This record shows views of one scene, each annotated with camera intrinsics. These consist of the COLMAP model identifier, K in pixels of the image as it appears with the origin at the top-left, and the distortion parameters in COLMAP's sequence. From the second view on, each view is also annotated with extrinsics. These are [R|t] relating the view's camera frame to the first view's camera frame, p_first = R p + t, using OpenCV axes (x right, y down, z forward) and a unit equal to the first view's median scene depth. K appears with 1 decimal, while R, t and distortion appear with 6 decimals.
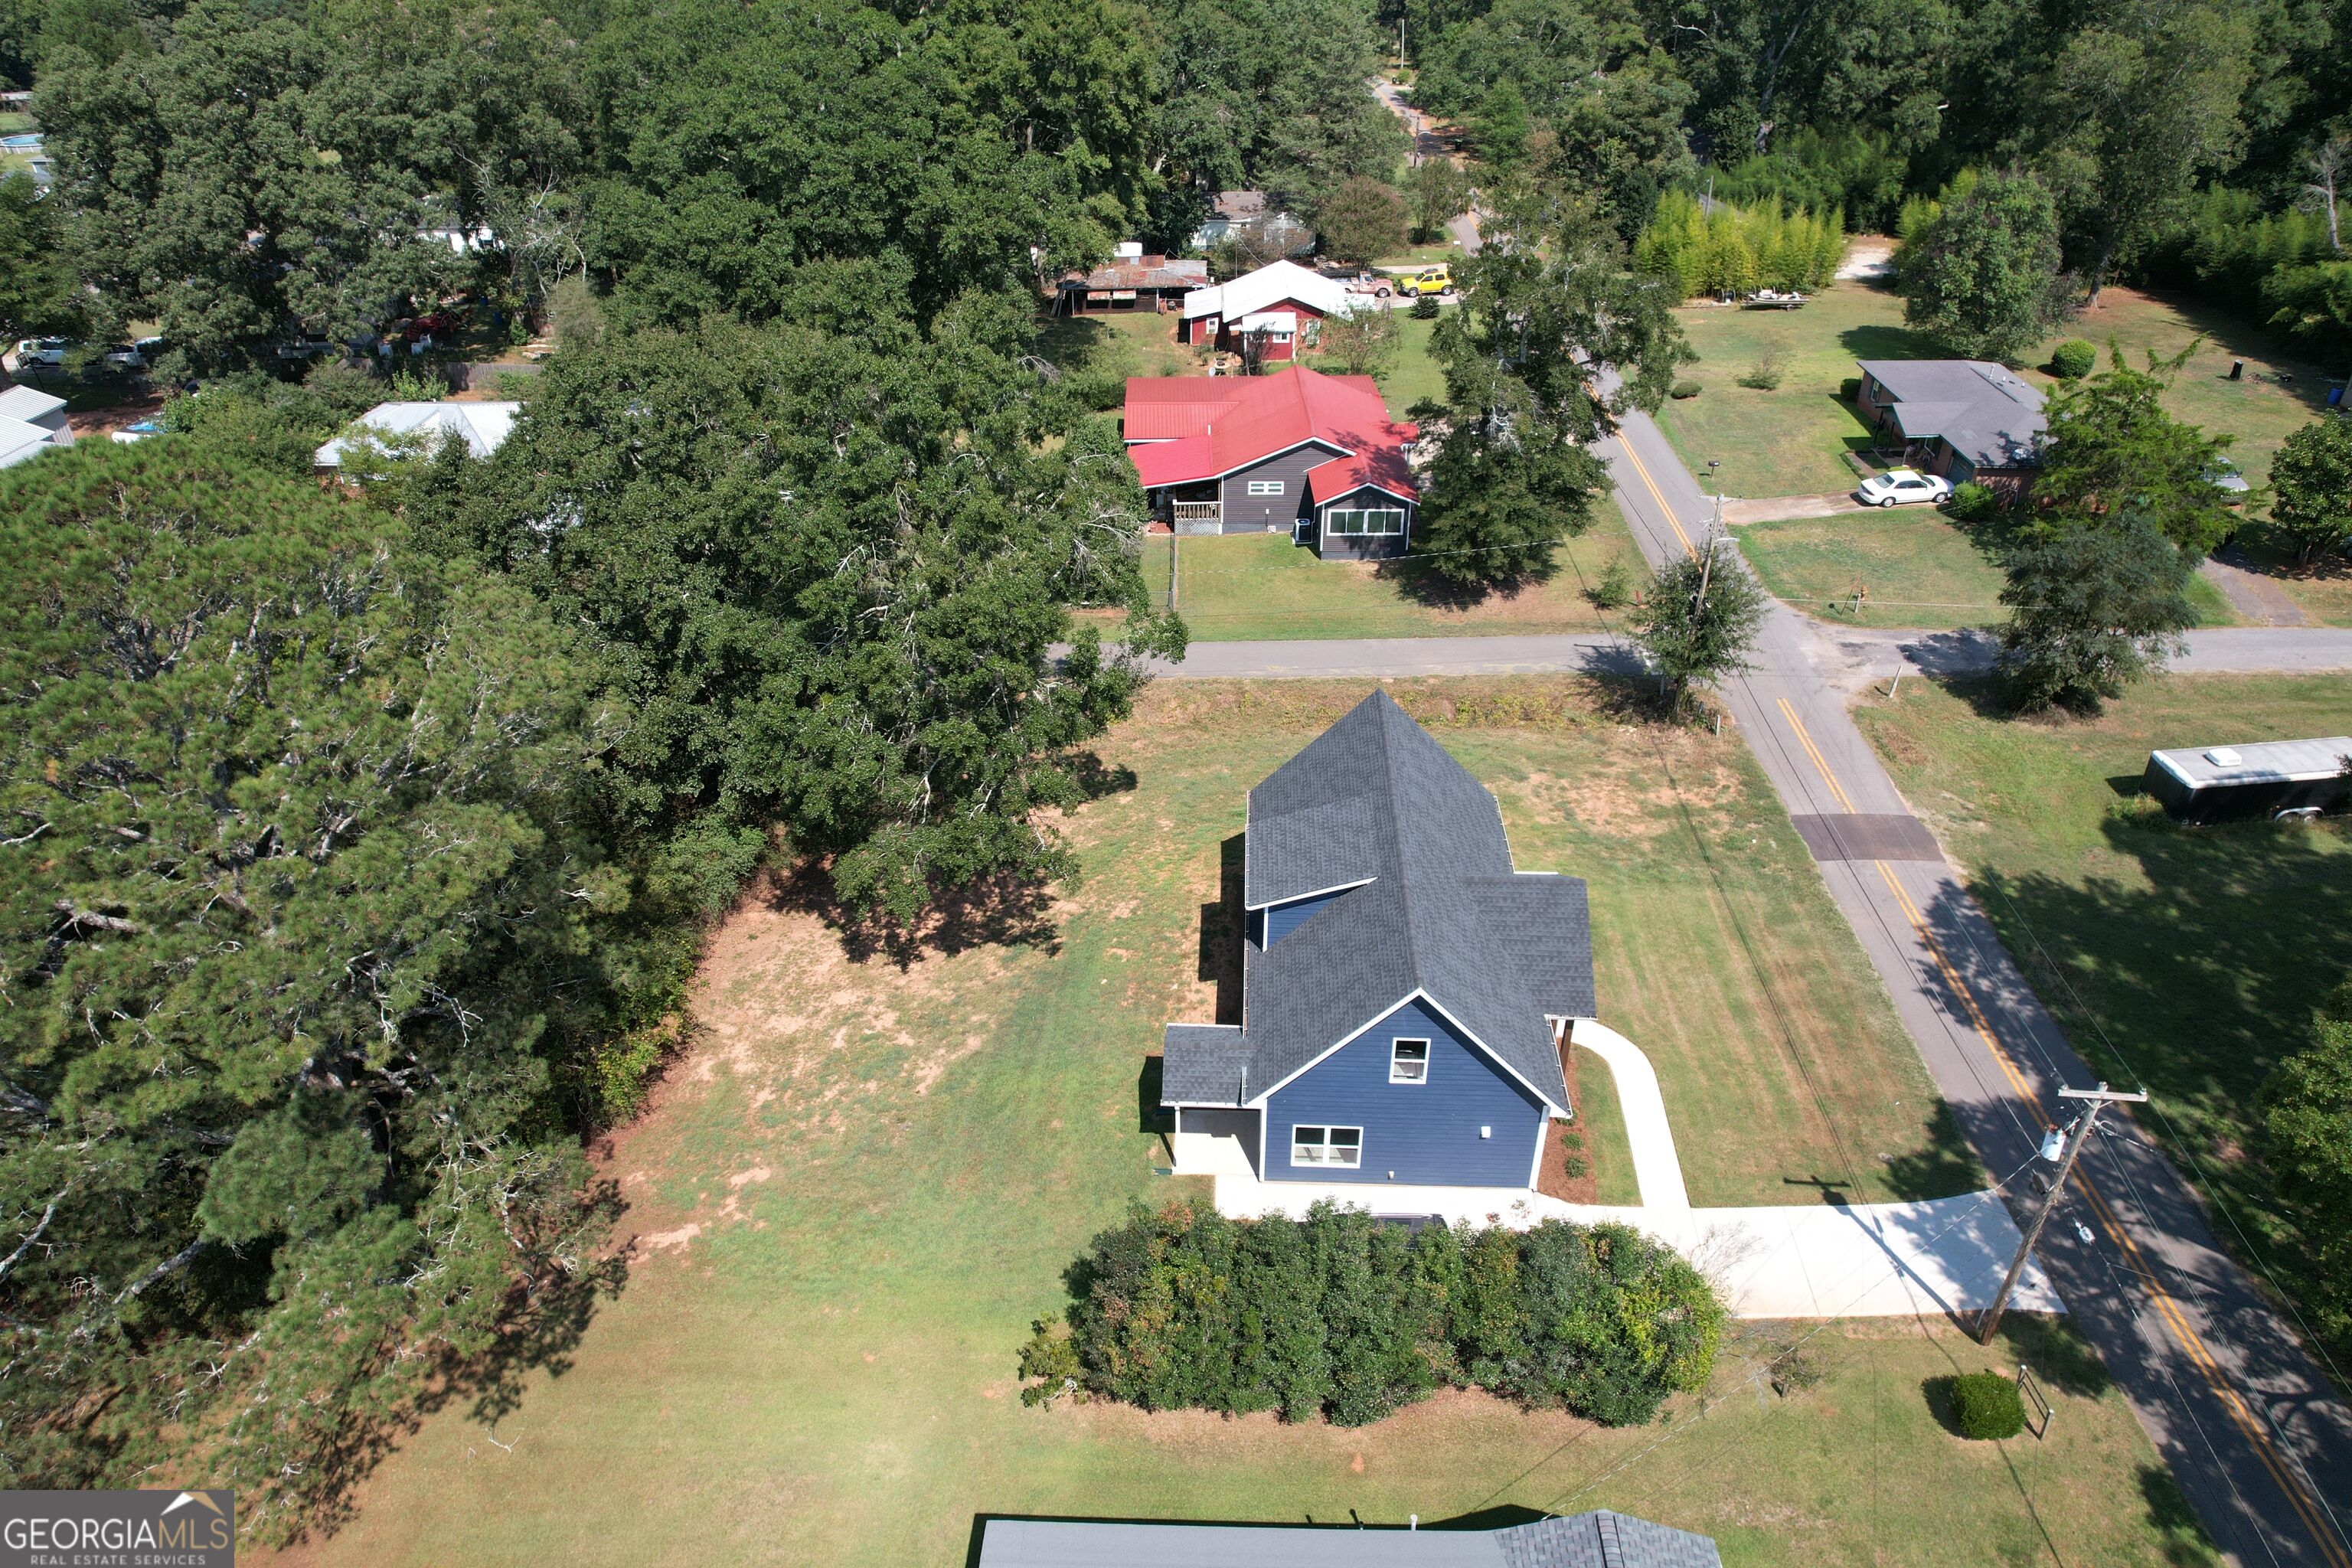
lens RADIAL K [[1501.4, 0, 1180.4], [0, 1501.4, 787.6], [0, 0, 1]] dist [-0.071718, 0.061841]
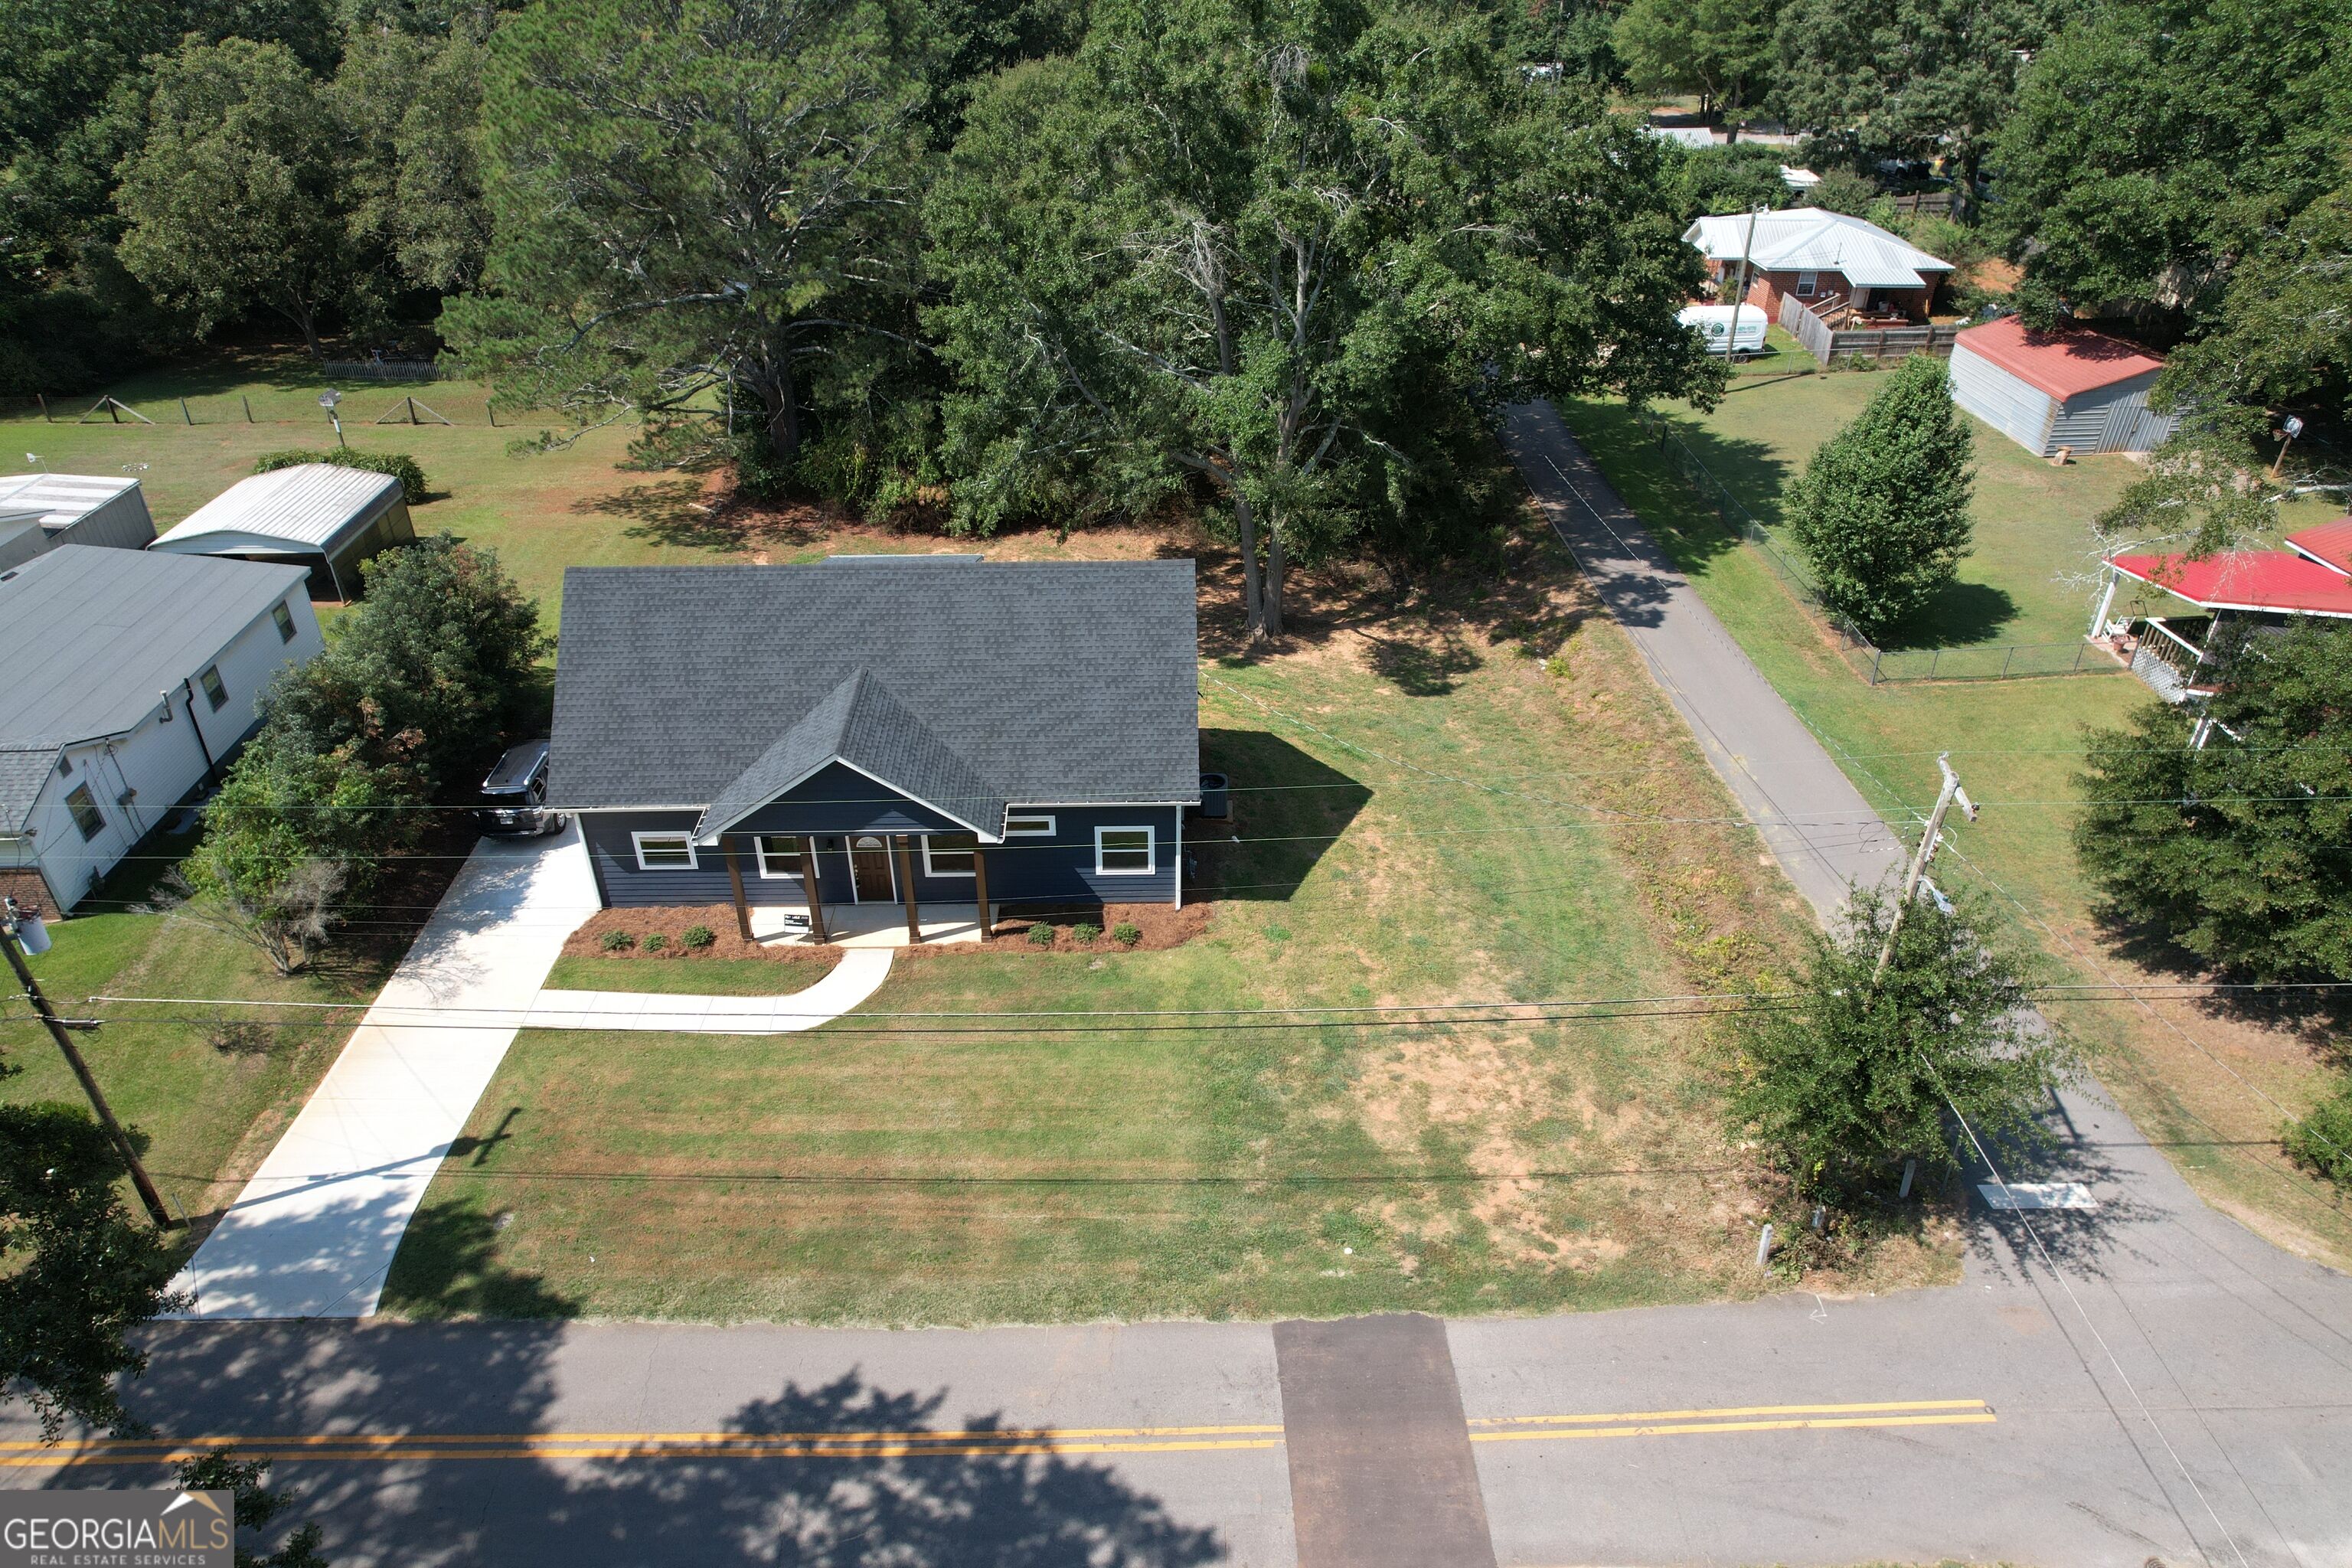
lens RADIAL K [[1501.4, 0, 1174.2], [0, 1501.4, 785.7], [0, 0, 1]] dist [-0.071718, 0.061841]
pose [[0.063926, 0.546042, -0.835316, 0.707580], [-0.538890, 0.723388, 0.431634, -0.261001], [0.839947, 0.422550, 0.340500, 0.698719]]
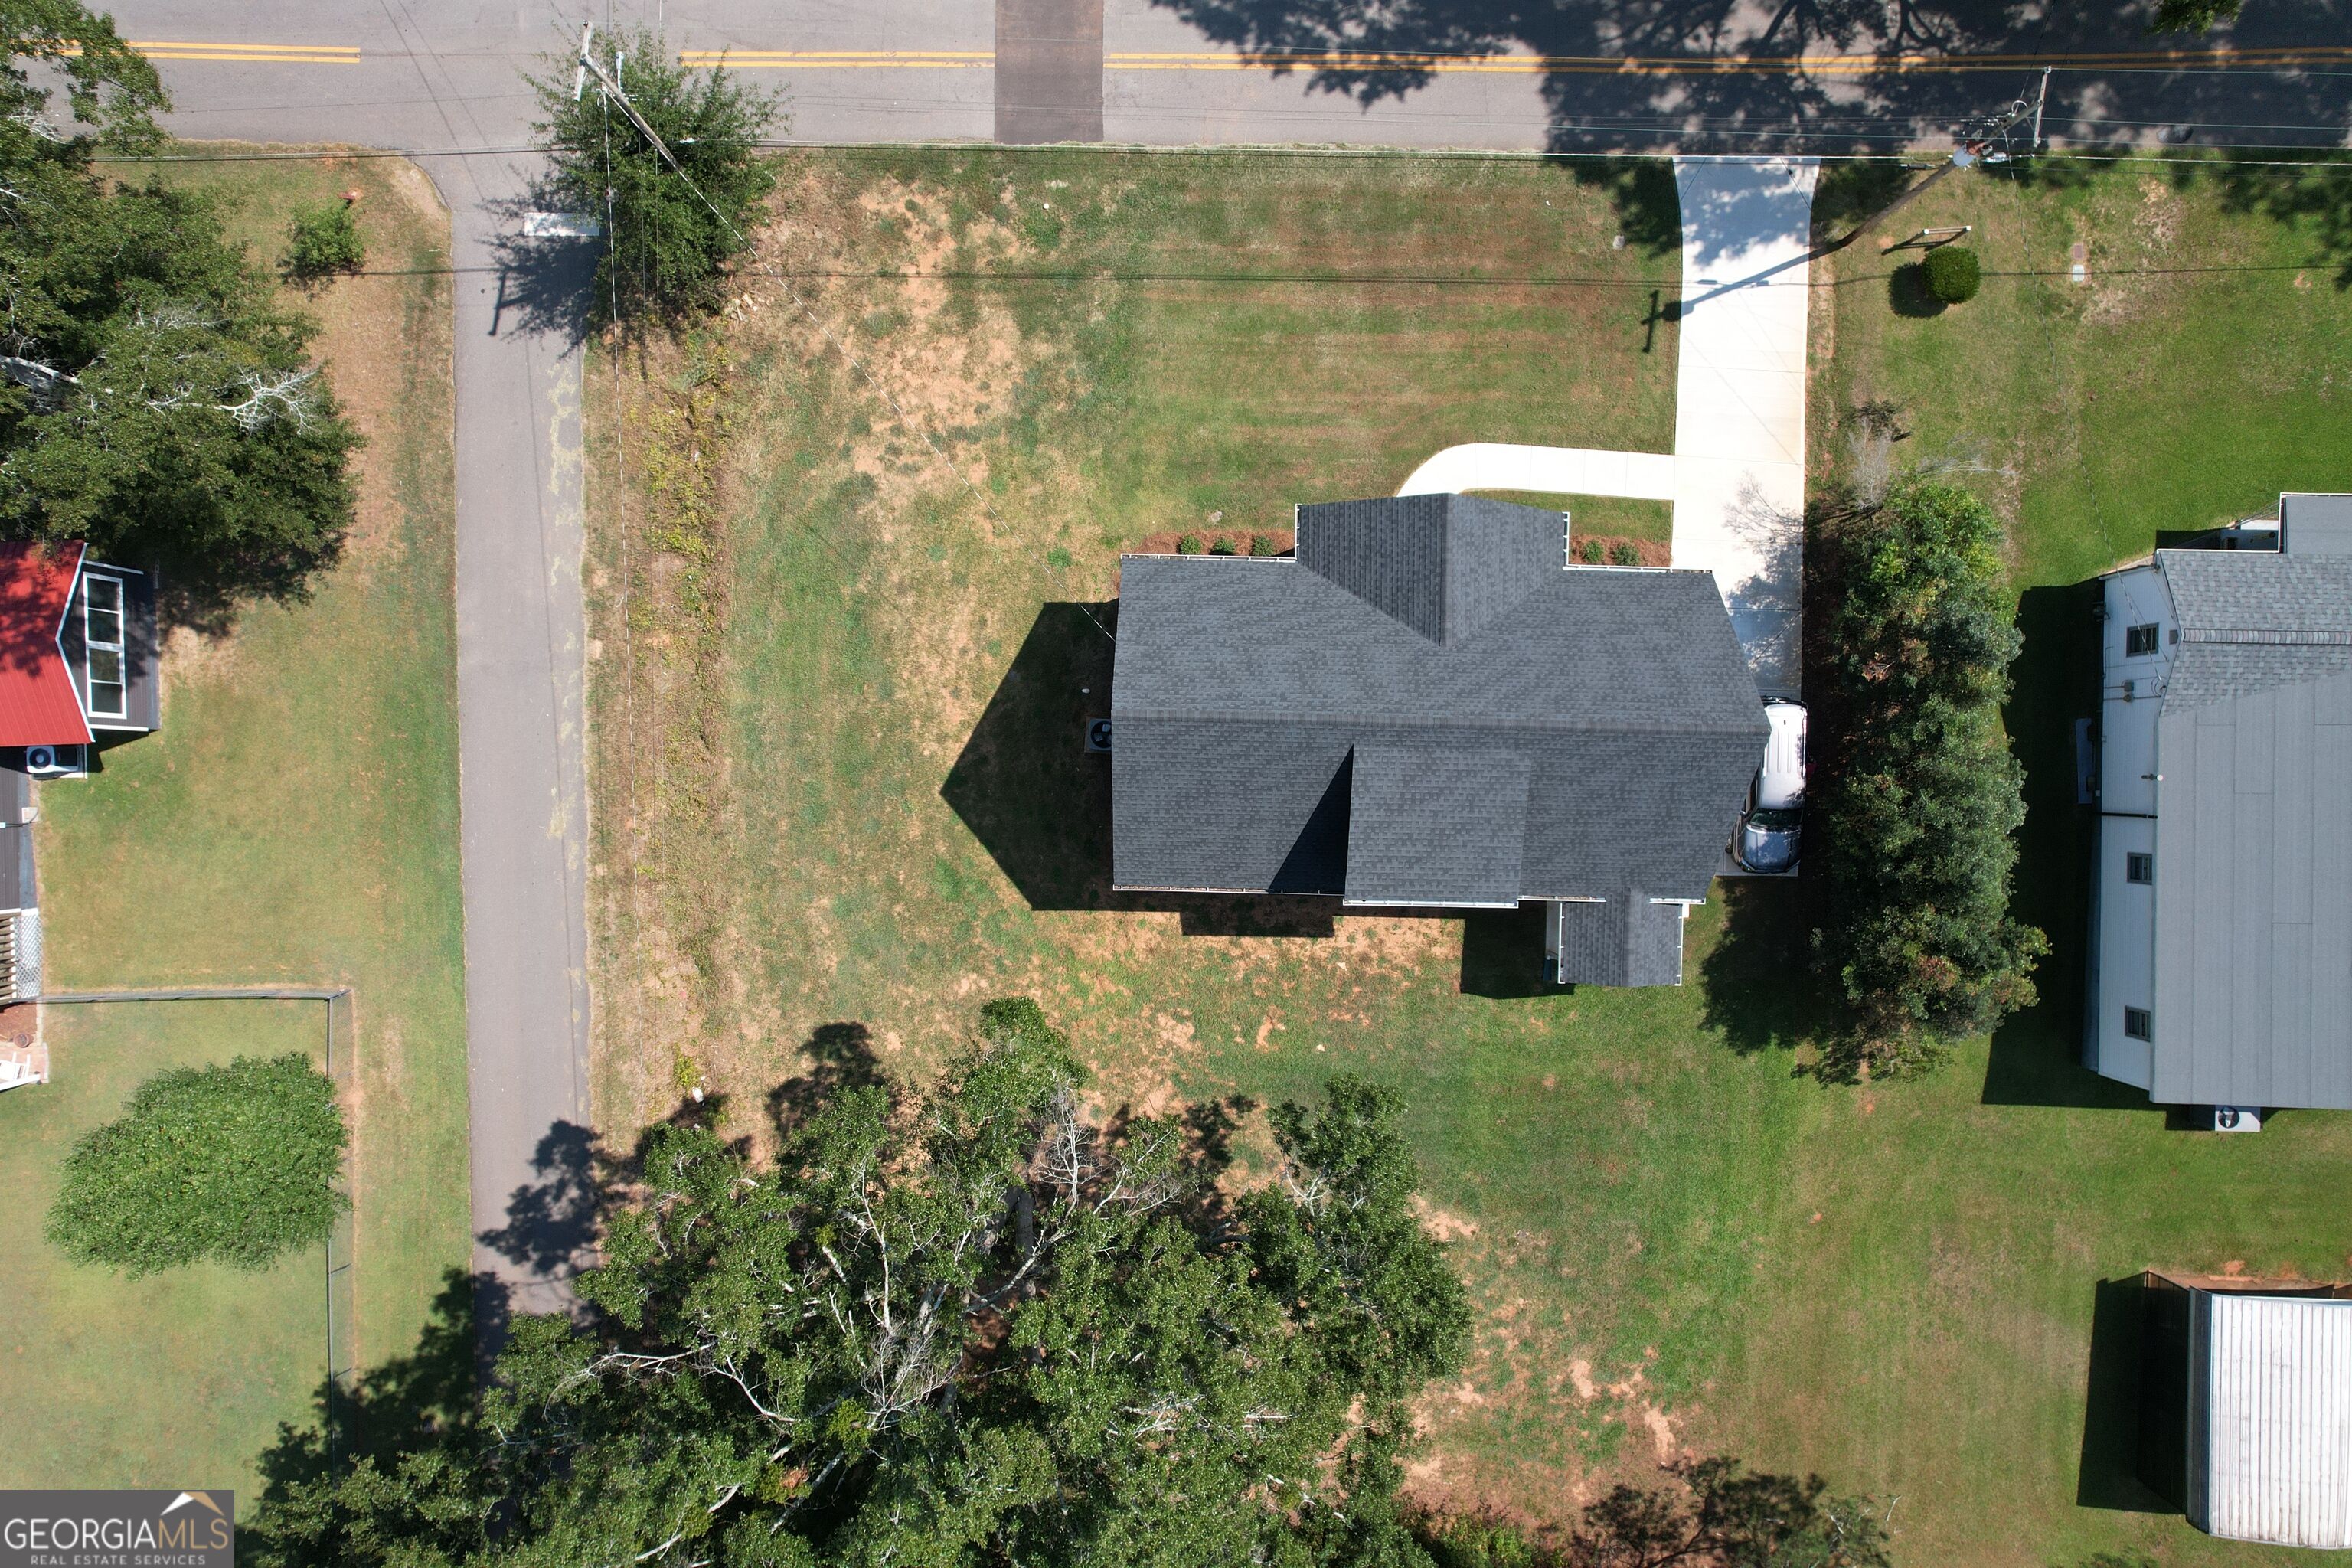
lens RADIAL K [[1501.4, 0, 1184.4], [0, 1501.4, 780.2], [0, 0, 1]] dist [-0.071718, 0.061841]
pose [[-0.022776, -0.999735, 0.003234, 0.088217], [0.539888, -0.009577, 0.841683, -0.555313], [-0.841429, 0.020916, 0.539963, 0.530201]]
